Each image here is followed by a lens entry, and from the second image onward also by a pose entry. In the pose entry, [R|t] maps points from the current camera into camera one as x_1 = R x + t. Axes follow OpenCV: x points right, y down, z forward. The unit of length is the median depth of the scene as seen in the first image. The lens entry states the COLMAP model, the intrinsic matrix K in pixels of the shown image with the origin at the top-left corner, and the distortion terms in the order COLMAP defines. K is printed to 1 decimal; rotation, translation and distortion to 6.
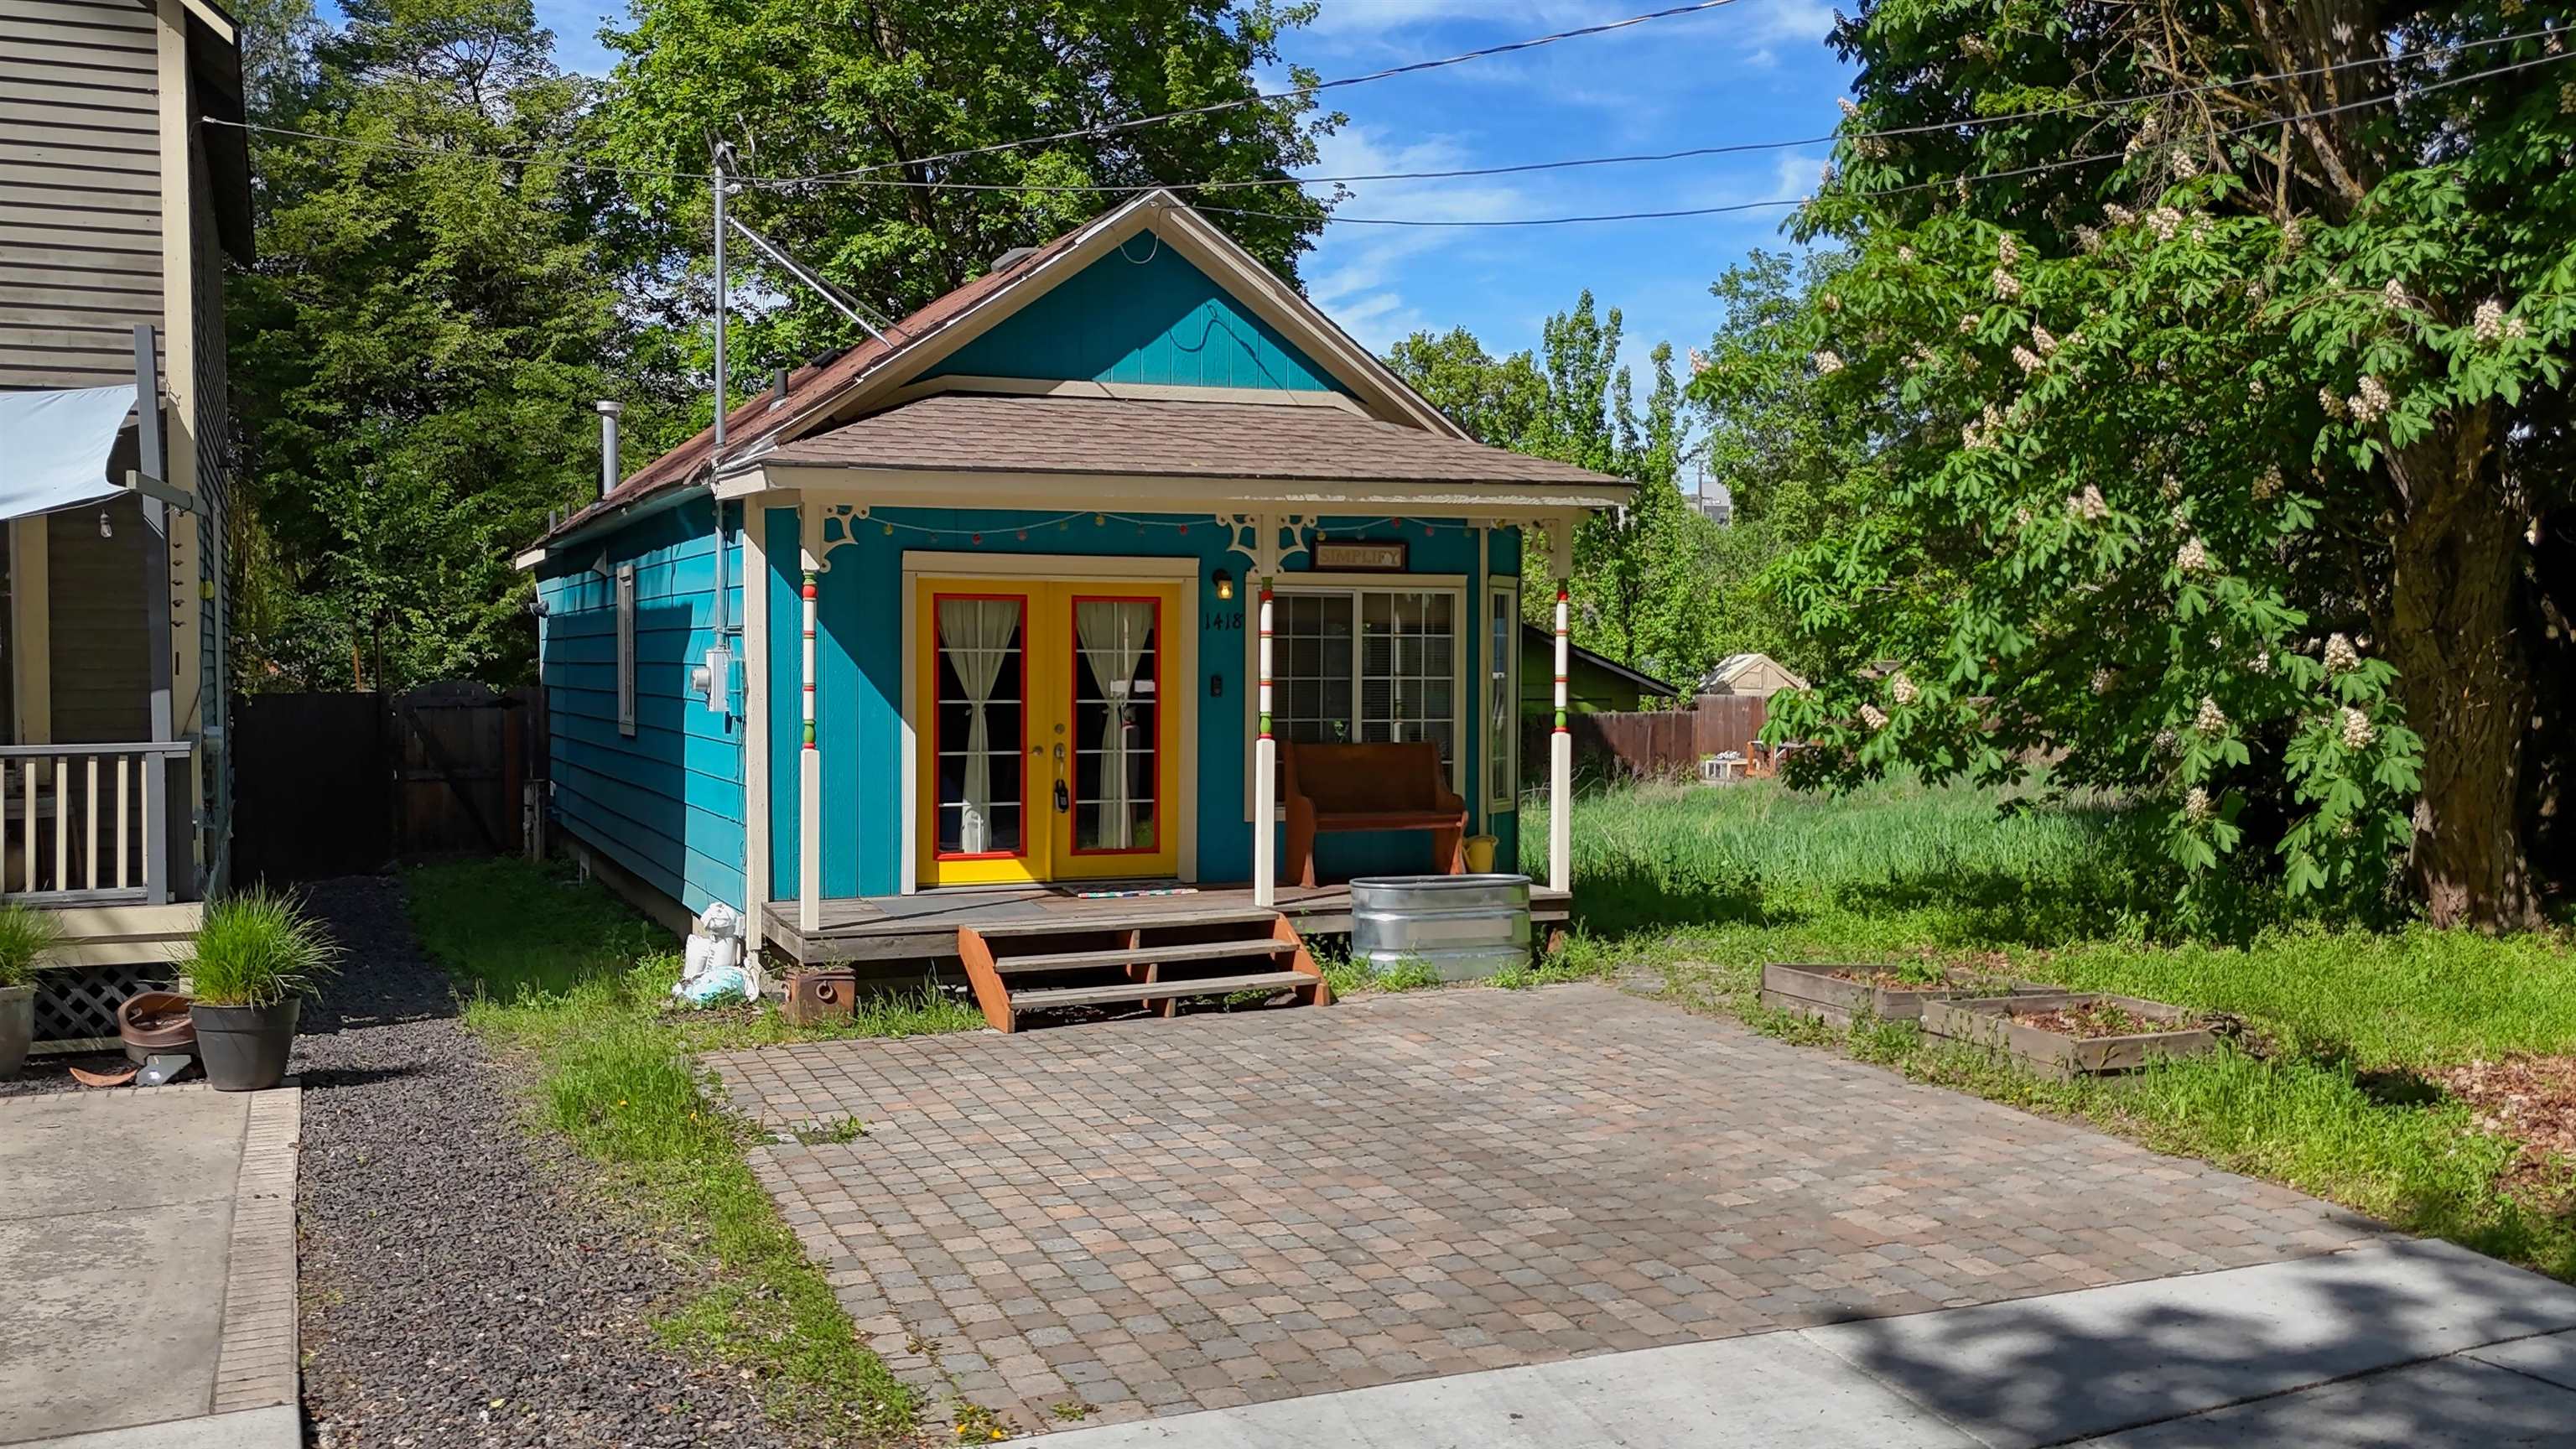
lens RADIAL K [[2369.6, 0, 1288.0], [0, 2369.6, 724.5], [0, 0, 1]] dist [0.013353, 0.002593]
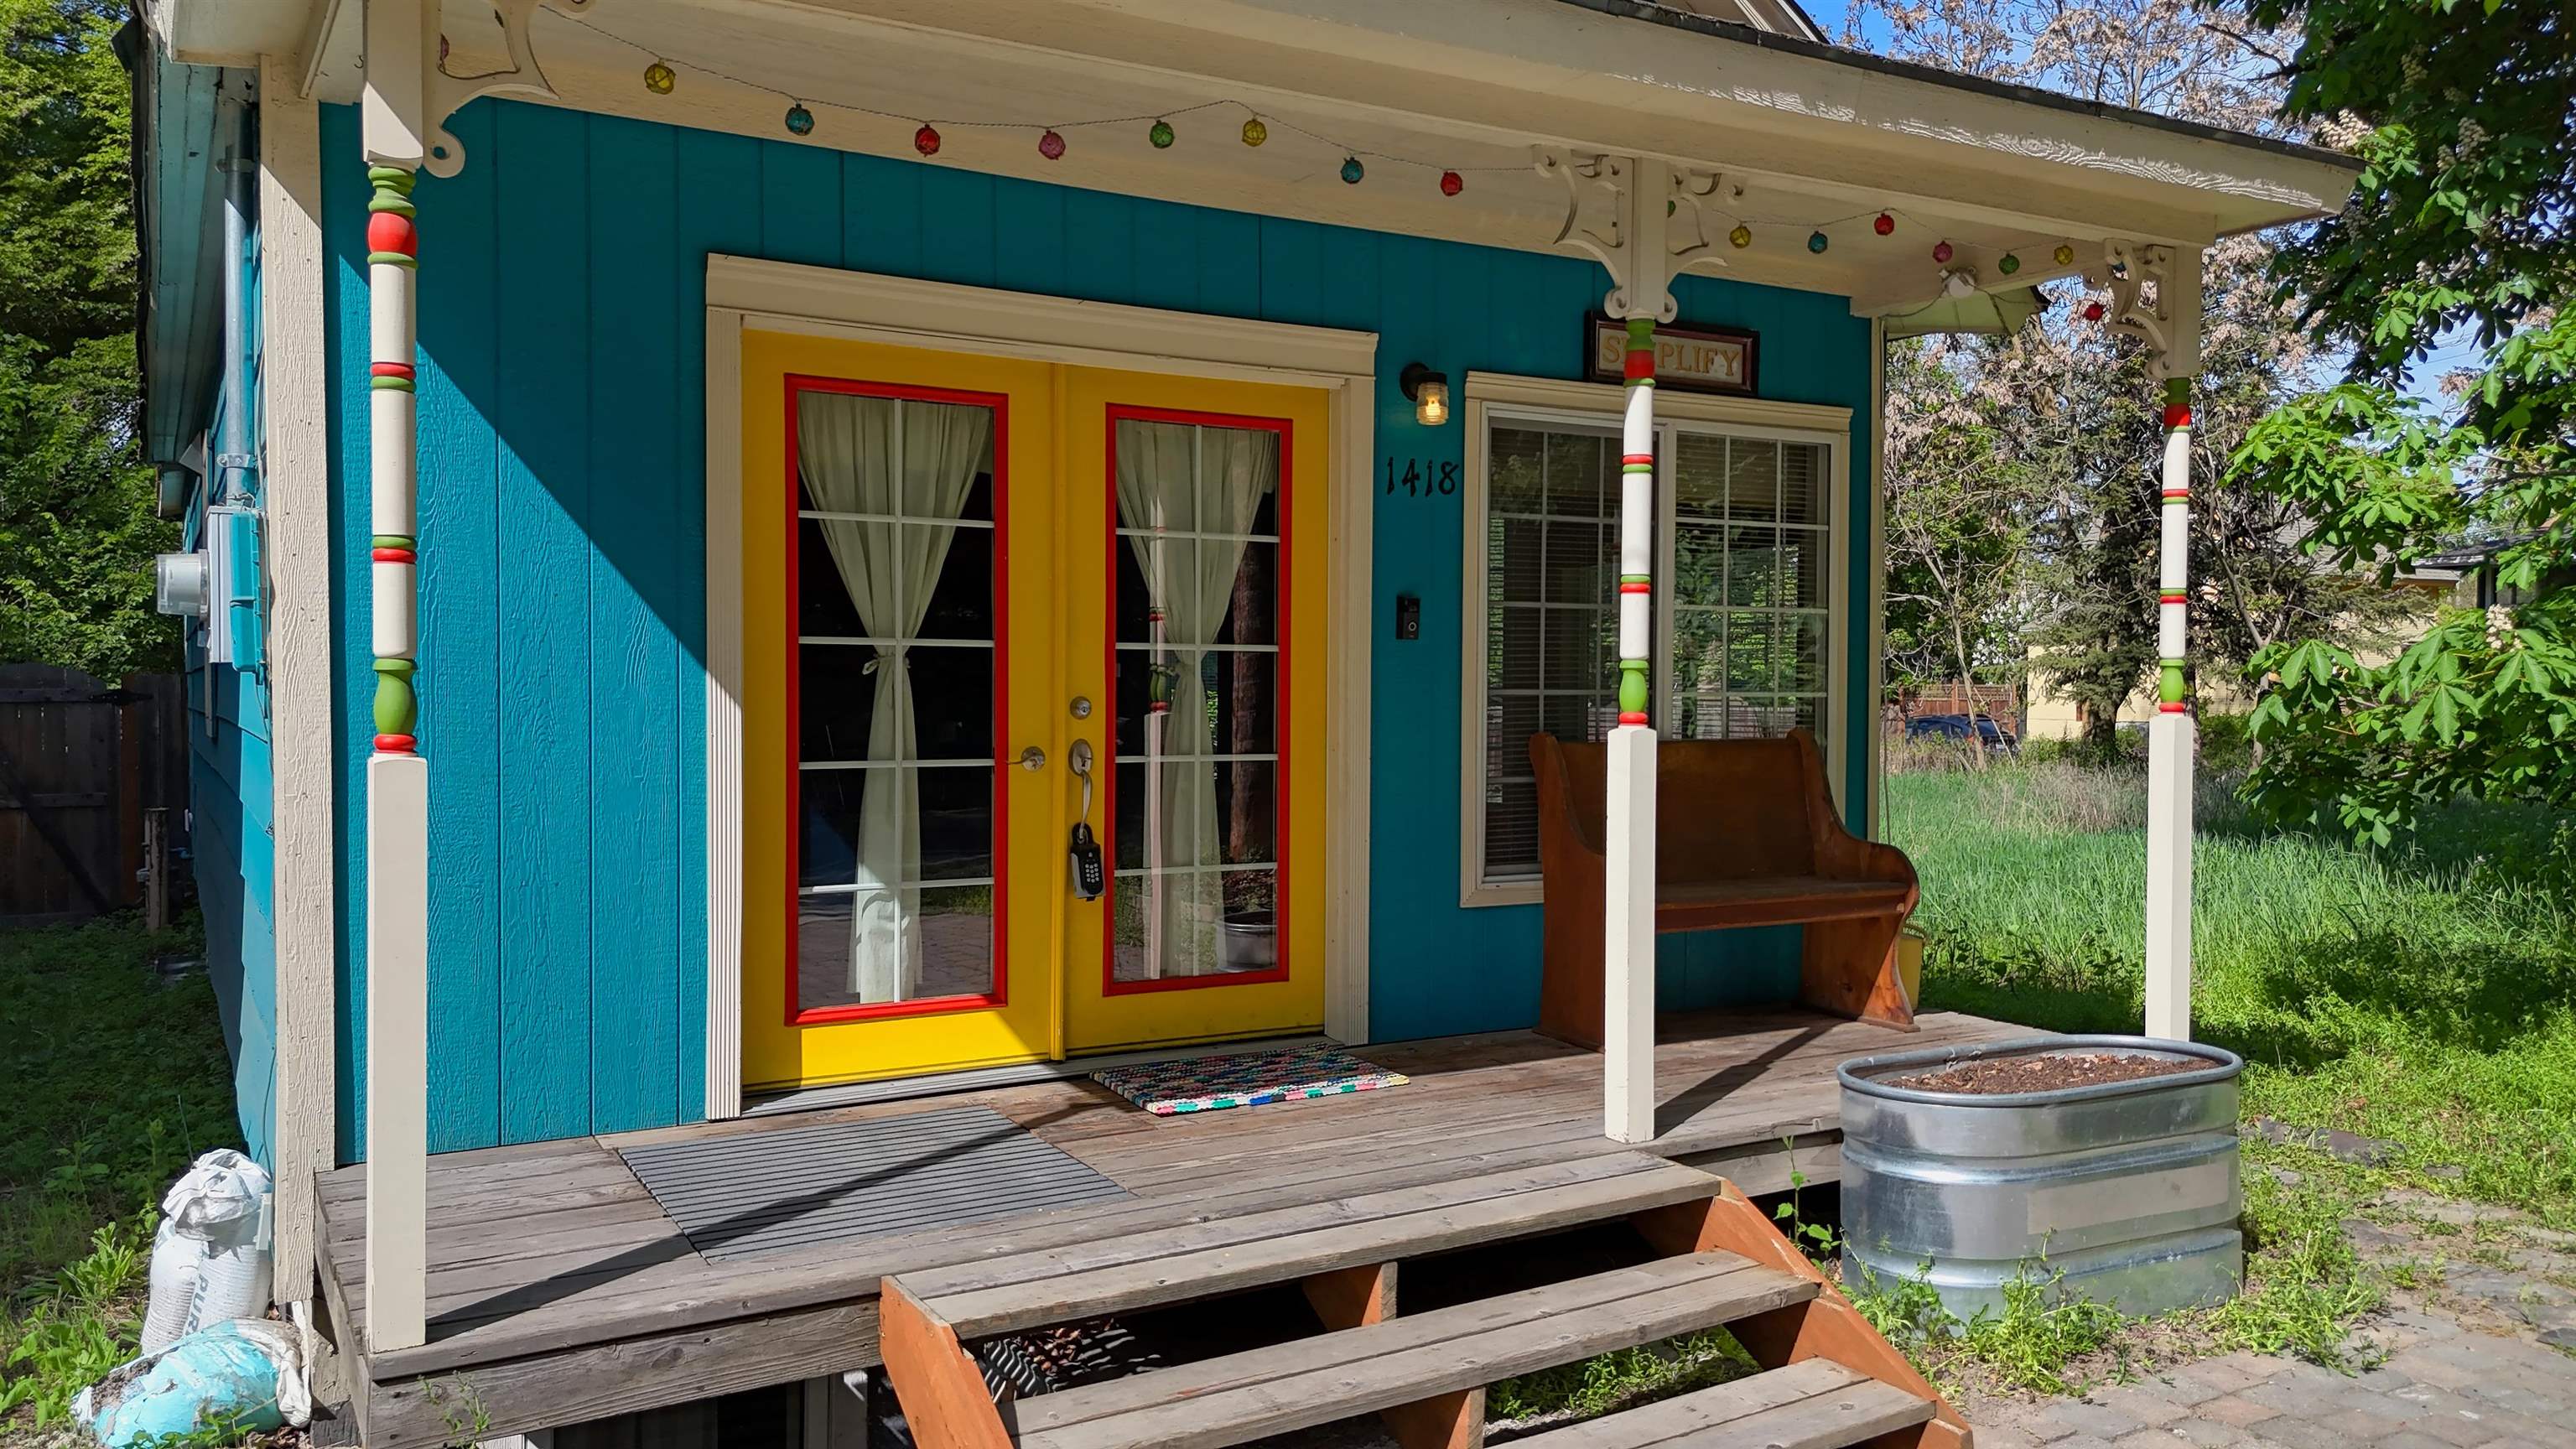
lens RADIAL K [[1919.0, 0, 1288.0], [0, 1919.0, 724.5], [0, 0, 1]] dist [0.015516, -0.000402]
pose [[0.991634, -0.003777, 0.129025, -0.104634], [0.004952, 0.999949, -0.008785, 0.008397], [-0.128985, 0.009350, 0.991602, 0.648642]]
